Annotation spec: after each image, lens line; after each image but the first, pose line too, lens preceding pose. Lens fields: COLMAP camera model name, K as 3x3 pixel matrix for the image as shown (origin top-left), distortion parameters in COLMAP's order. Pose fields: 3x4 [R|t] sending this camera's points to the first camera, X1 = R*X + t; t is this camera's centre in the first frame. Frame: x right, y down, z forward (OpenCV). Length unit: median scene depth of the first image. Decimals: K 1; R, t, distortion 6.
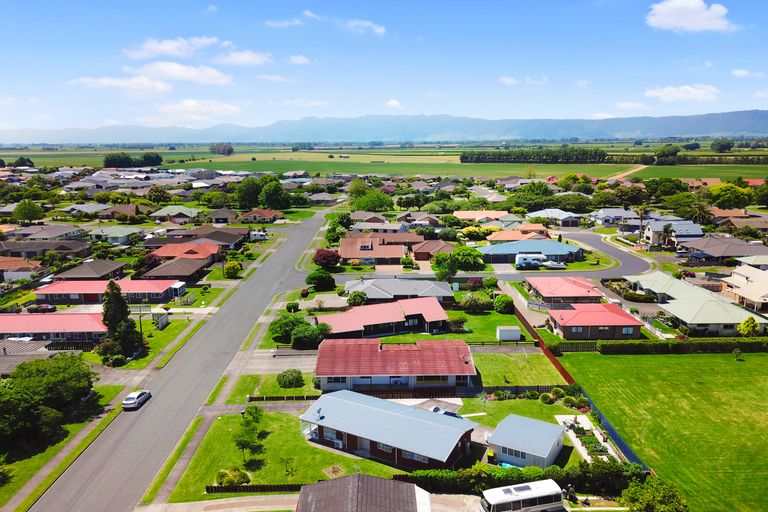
lens RADIAL K [[581.0, 0, 383.8], [0, 581.0, 317.2], [0, 0, 1]] dist [0.037587, -0.002143]
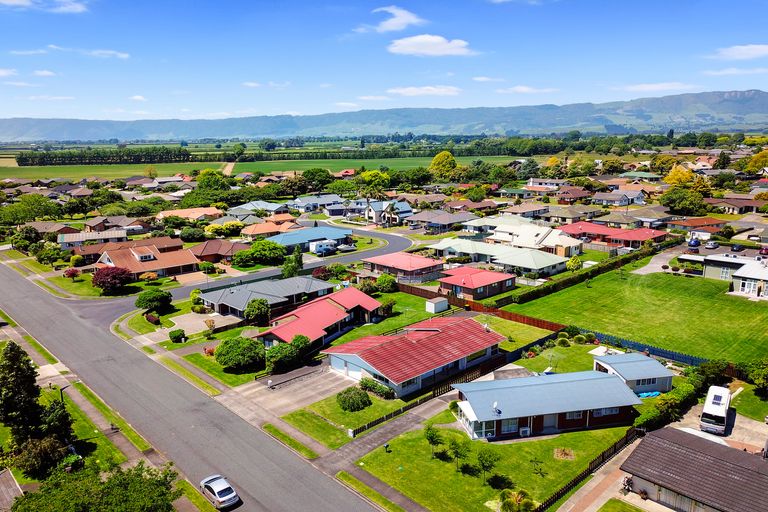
lens RADIAL K [[582.8, 0, 383.1], [0, 582.8, 280.4], [0, 0, 1]] dist [0.034914, -0.012223]
pose [[0.737400, -0.167785, 0.654286, -0.516884], [0.207929, 0.978006, 0.016459, -0.052123], [-0.642657, 0.123908, 0.756068, 0.255331]]
